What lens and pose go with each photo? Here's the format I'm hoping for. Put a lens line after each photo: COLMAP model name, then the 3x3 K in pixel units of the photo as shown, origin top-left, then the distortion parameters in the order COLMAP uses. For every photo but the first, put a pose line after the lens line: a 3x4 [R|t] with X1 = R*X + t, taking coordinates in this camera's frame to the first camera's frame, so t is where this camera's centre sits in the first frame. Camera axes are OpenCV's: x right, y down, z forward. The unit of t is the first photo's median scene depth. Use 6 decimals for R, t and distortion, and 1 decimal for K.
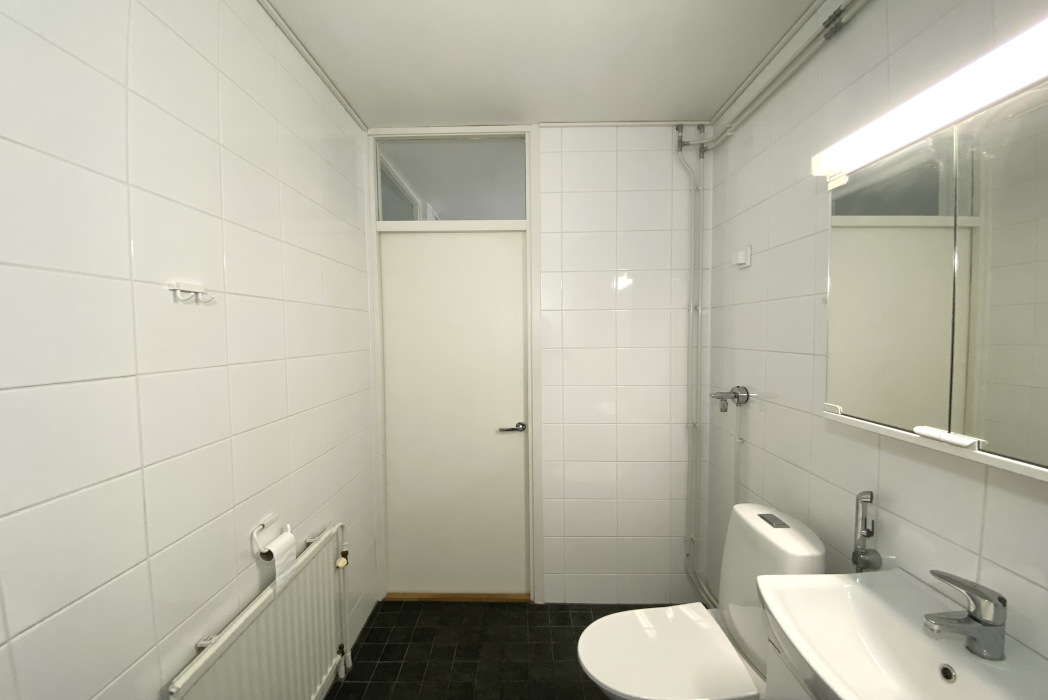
lens RADIAL K [[427.1, 0, 522.6], [0, 427.1, 359.4], [0, 0, 1]] dist [0.024701, -0.023501]
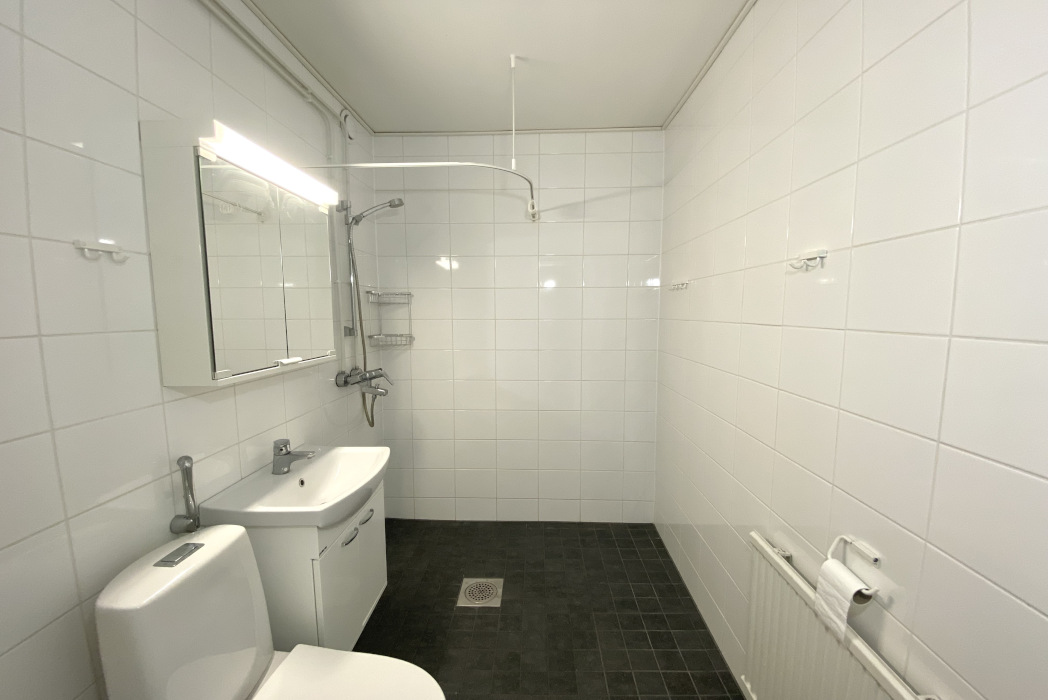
lens RADIAL K [[427.1, 0, 522.6], [0, 427.1, 359.4], [0, 0, 1]] dist [0.024701, -0.023501]
pose [[-0.999478, 0.007698, 0.031381, -0.050607], [0.012892, 0.985555, 0.168865, -0.101938], [-0.029628, 0.169182, -0.985139, 2.279899]]
